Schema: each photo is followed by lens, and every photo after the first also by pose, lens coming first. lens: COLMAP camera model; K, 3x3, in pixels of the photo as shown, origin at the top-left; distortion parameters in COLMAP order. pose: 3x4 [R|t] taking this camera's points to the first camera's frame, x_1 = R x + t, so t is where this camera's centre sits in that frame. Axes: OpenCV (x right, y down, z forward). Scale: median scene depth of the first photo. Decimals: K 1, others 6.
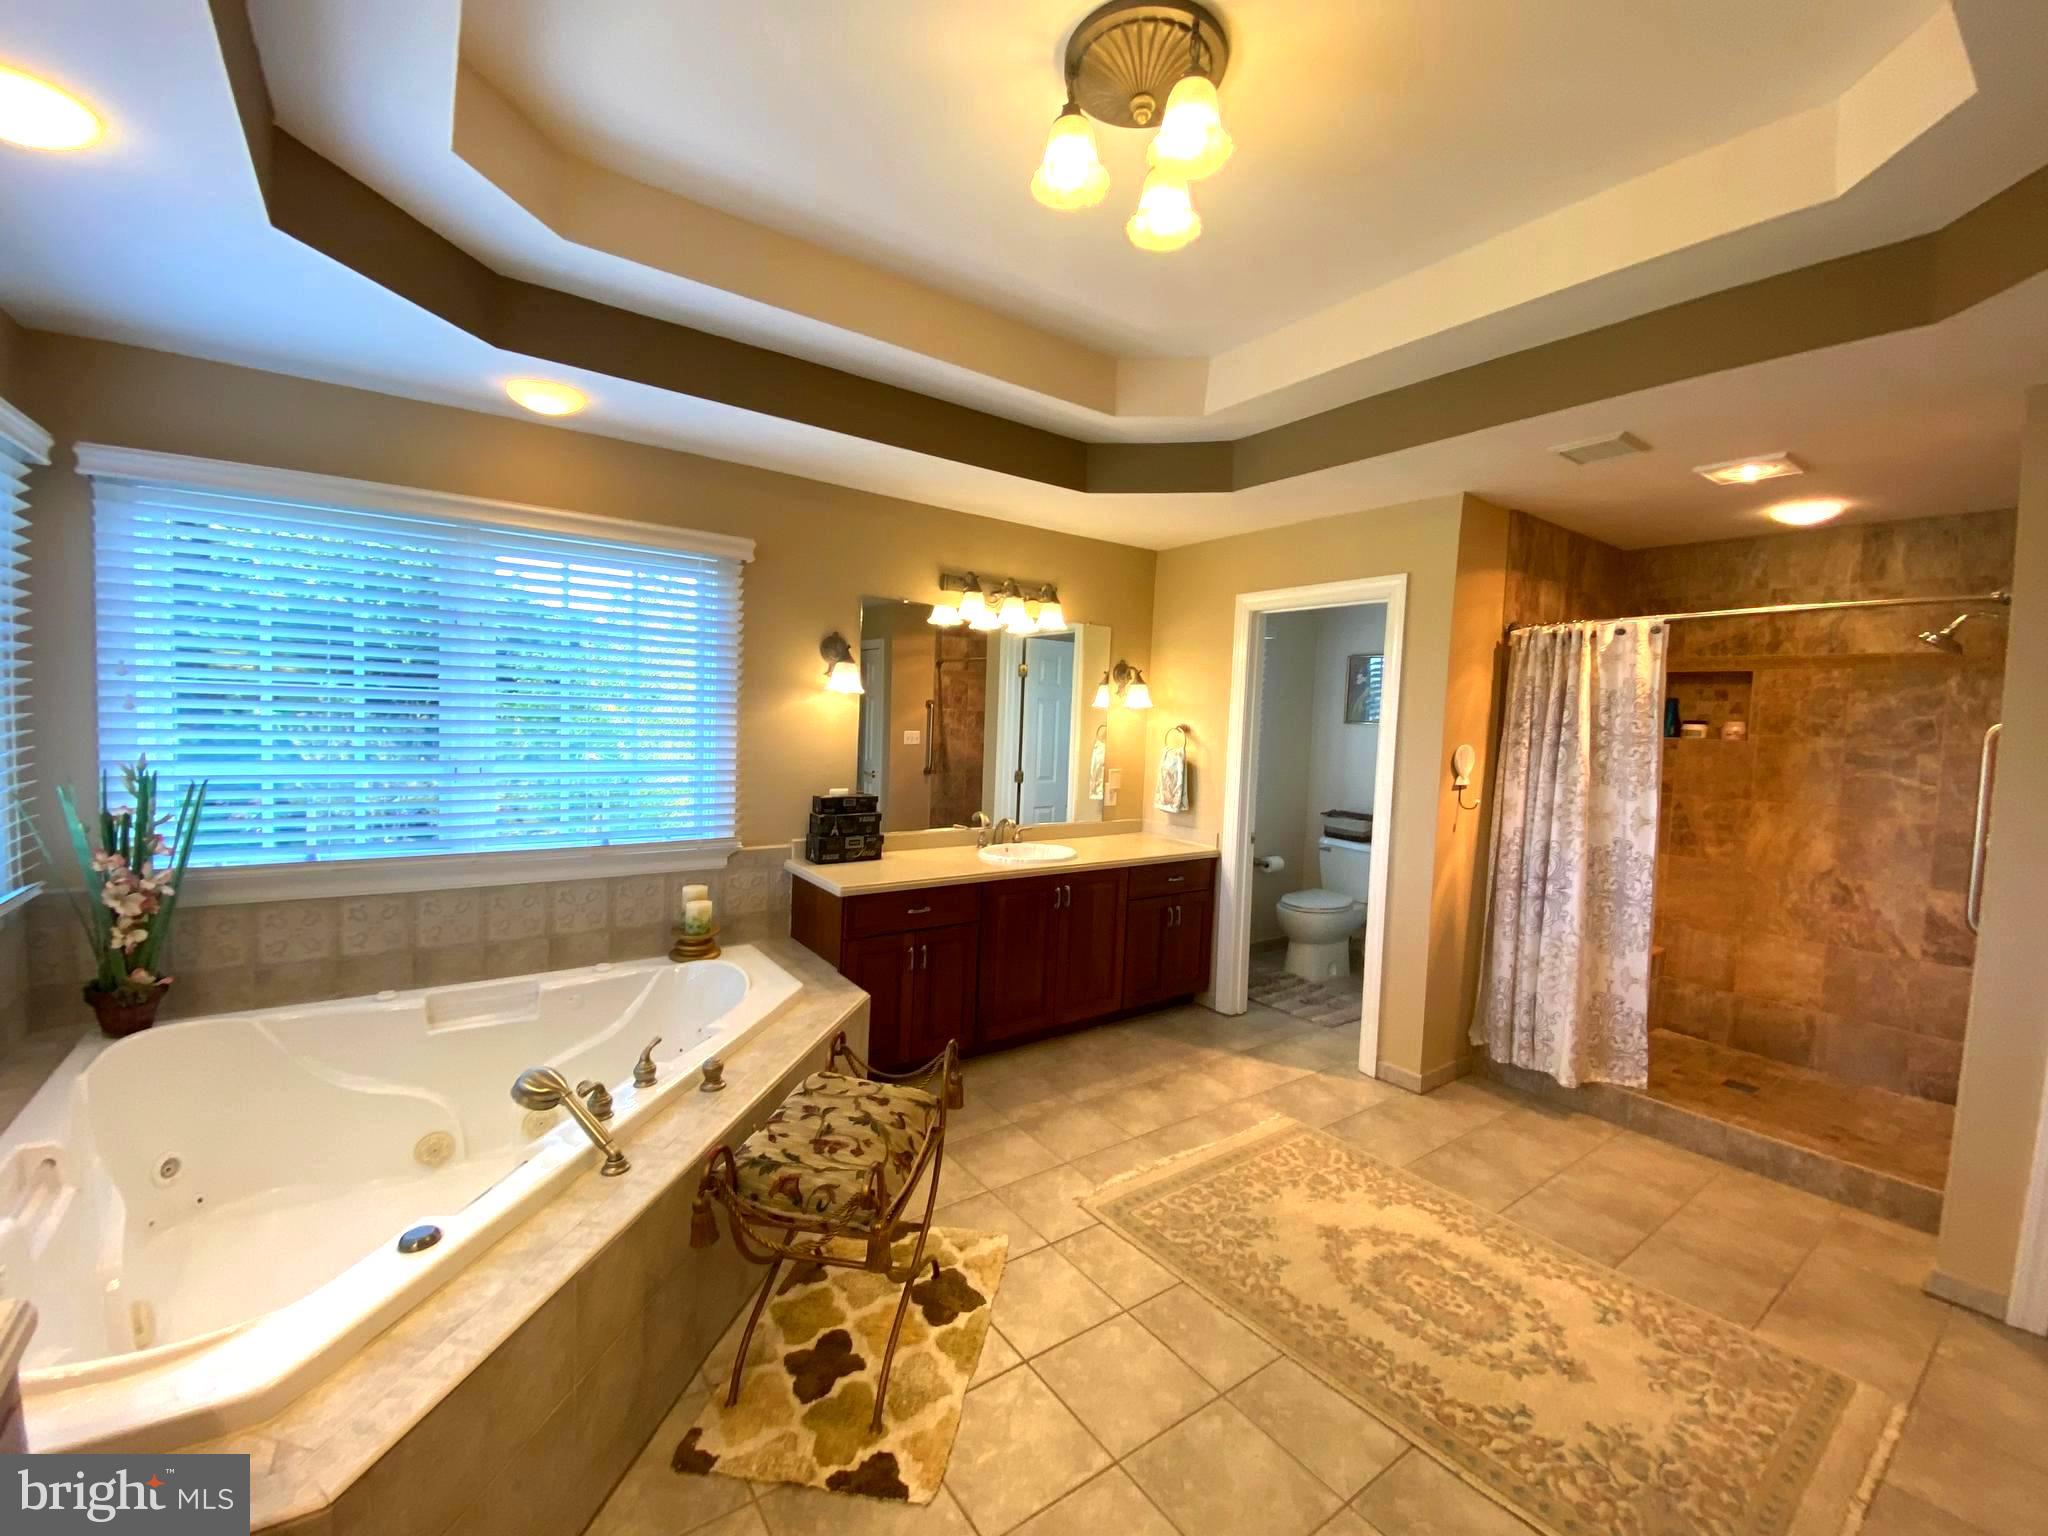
lens RADIAL K [[842.0, 0, 1024.0], [0, 842.0, 757.9], [0, 0, 1]] dist [0.000834, -0.010685]
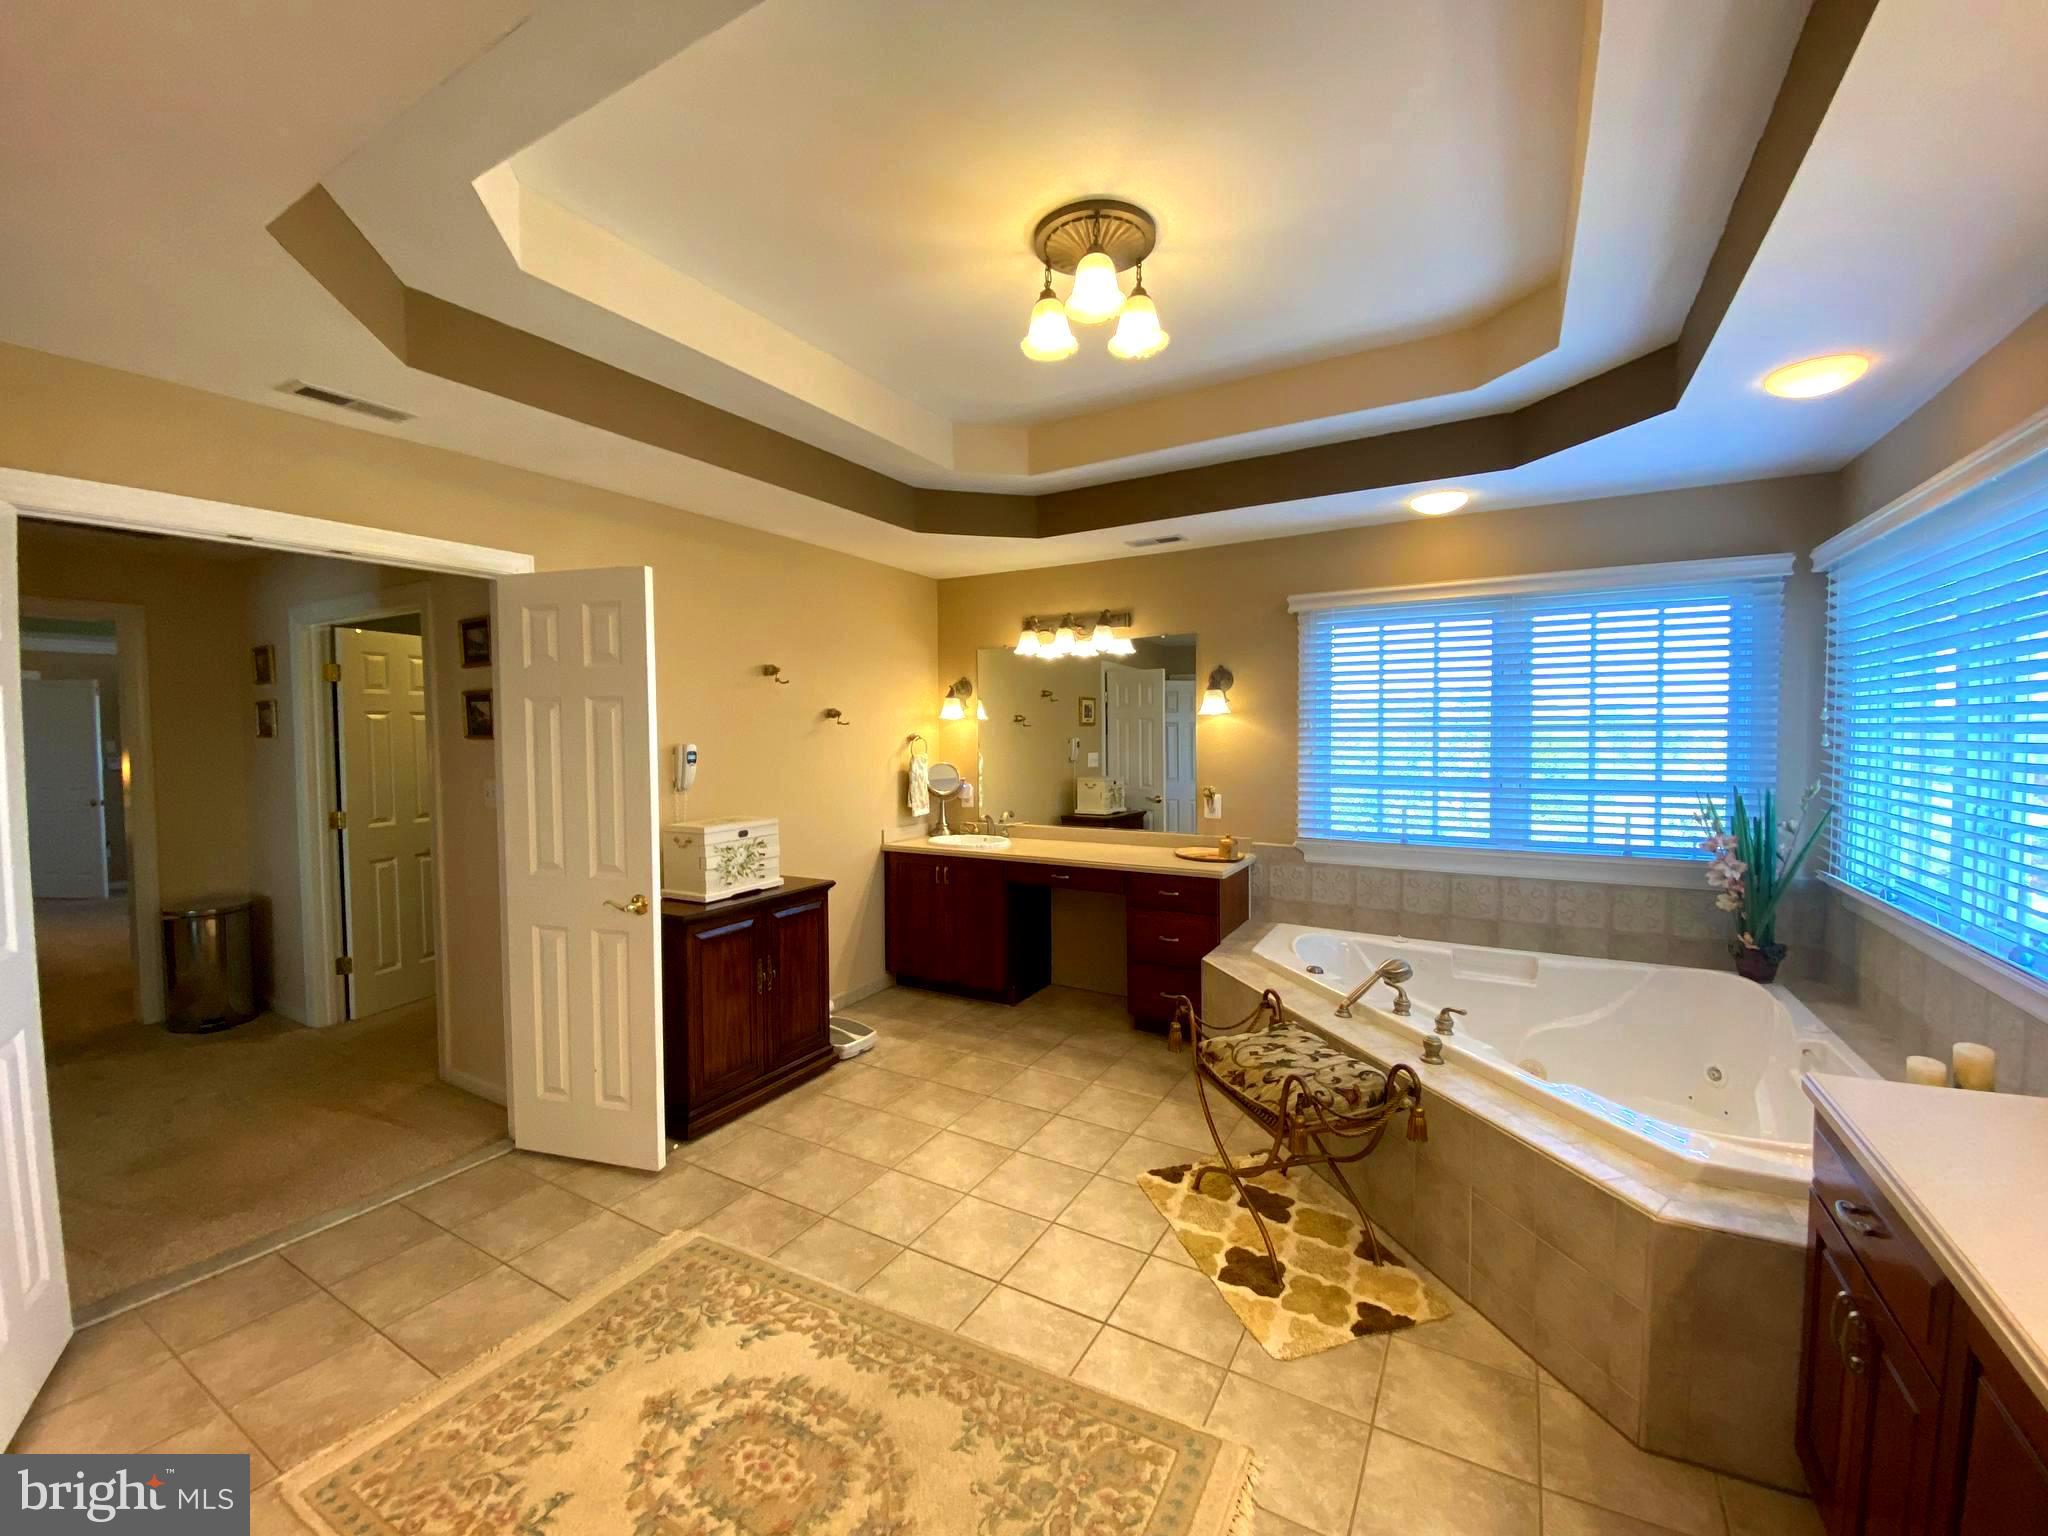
lens RADIAL K [[842.0, 0, 1024.0], [0, 842.0, 757.9], [0, 0, 1]] dist [0.000834, -0.010685]
pose [[-0.911847, -0.021384, -0.409973, 0.692531], [-0.056518, 0.995673, 0.073770, -0.089111], [0.406621, 0.090438, -0.909110, 1.976524]]
